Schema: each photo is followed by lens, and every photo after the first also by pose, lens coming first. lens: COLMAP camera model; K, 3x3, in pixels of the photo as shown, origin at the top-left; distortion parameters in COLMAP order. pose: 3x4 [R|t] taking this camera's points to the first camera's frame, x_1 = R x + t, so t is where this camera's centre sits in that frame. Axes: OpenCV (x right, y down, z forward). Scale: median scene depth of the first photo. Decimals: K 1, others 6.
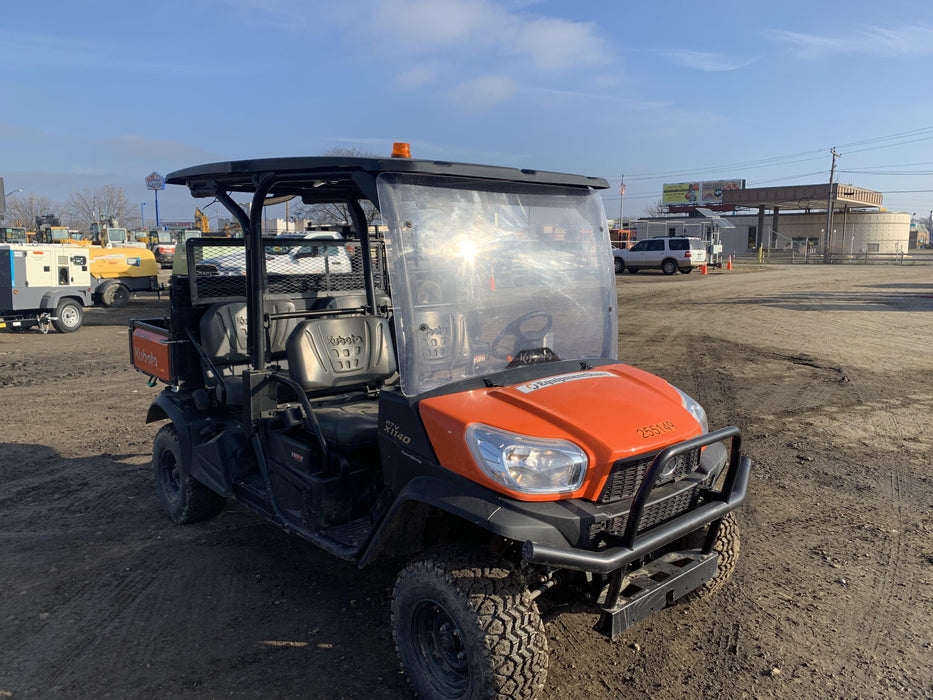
lens RADIAL K [[699.0, 0, 466.5], [0, 699.0, 350.0], [0, 0, 1]] dist [0.047299, -0.000689]
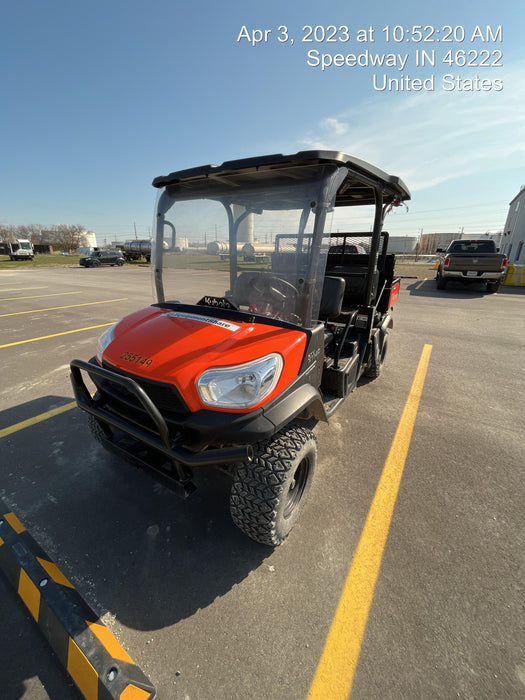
lens RADIAL K [[287.5, 0, 262.5], [0, 287.5, 350.0], [0, 0, 1]] dist [-0.001331, -0.000216]
pose [[0.257892, 0.315886, -0.913076, 0.711303], [-0.150723, 0.946626, 0.284923, -0.083244], [0.954345, 0.064142, 0.291738, 0.912985]]
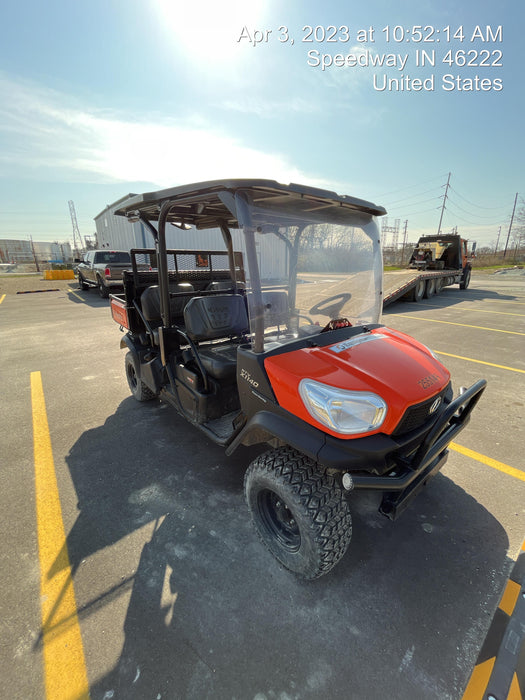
lens RADIAL K [[287.5, 0, 262.5], [0, 287.5, 350.0], [0, 0, 1]] dist [-0.001331, -0.000216]
pose [[0.998676, 0.020248, -0.047285, -0.037546], [-0.013049, 0.988920, 0.147872, -0.026340], [0.049755, -0.147059, 0.987876, 0.354070]]
